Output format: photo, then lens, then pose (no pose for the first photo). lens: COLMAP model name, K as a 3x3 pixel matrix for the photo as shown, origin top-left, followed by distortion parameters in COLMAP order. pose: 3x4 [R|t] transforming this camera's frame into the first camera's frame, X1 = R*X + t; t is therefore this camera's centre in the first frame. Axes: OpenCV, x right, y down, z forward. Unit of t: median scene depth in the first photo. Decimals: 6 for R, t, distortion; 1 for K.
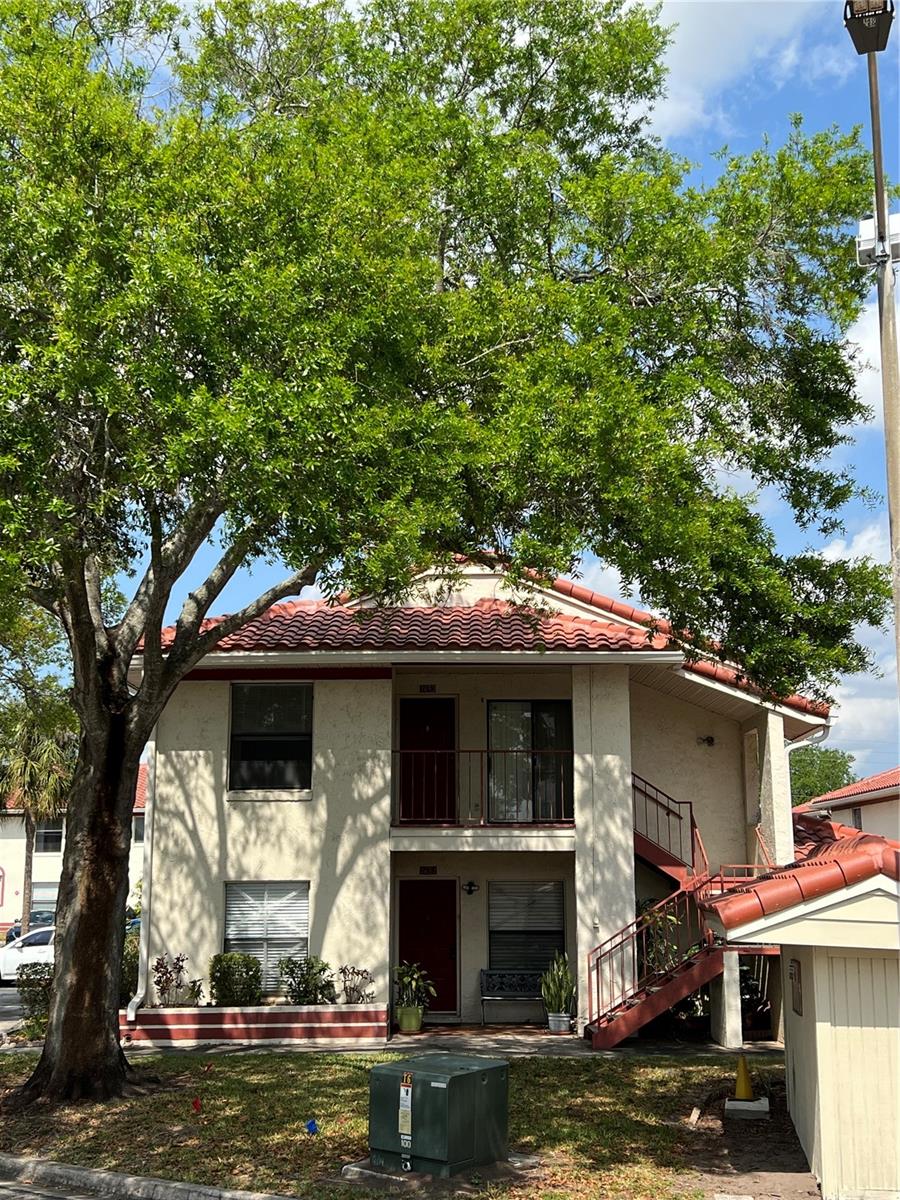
lens RADIAL K [[1429.7, 0, 450.0], [0, 1429.7, 600.0], [0, 0, 1]] dist [0.034841, -0.008762]
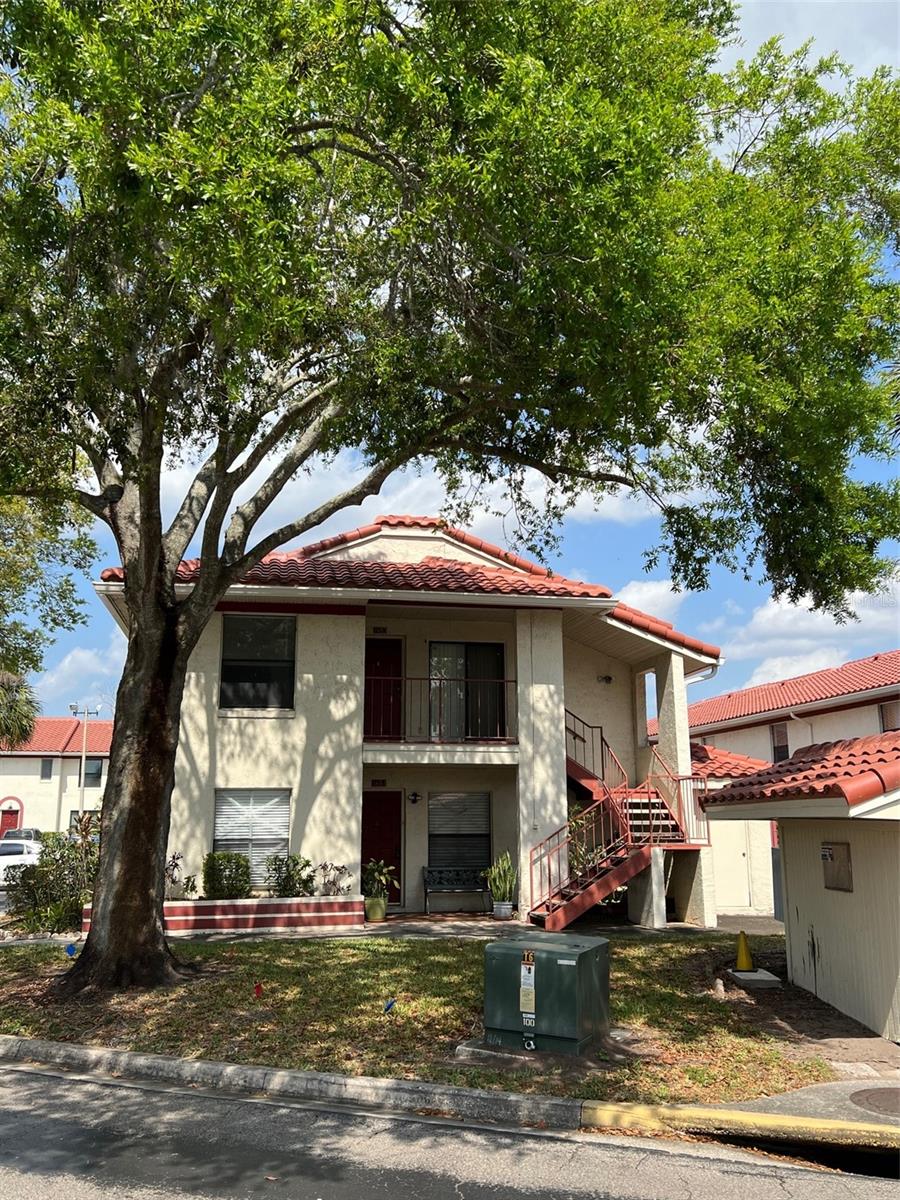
lens RADIAL K [[1036.3, 0, 450.0], [0, 1036.3, 600.0], [0, 0, 1]] dist [0.026976, 0.001545]
pose [[0.983986, 0.036989, 0.174368, -0.124064], [-0.034800, 0.999273, -0.015600, 0.055395], [-0.174818, 0.009282, 0.984557, 0.165734]]
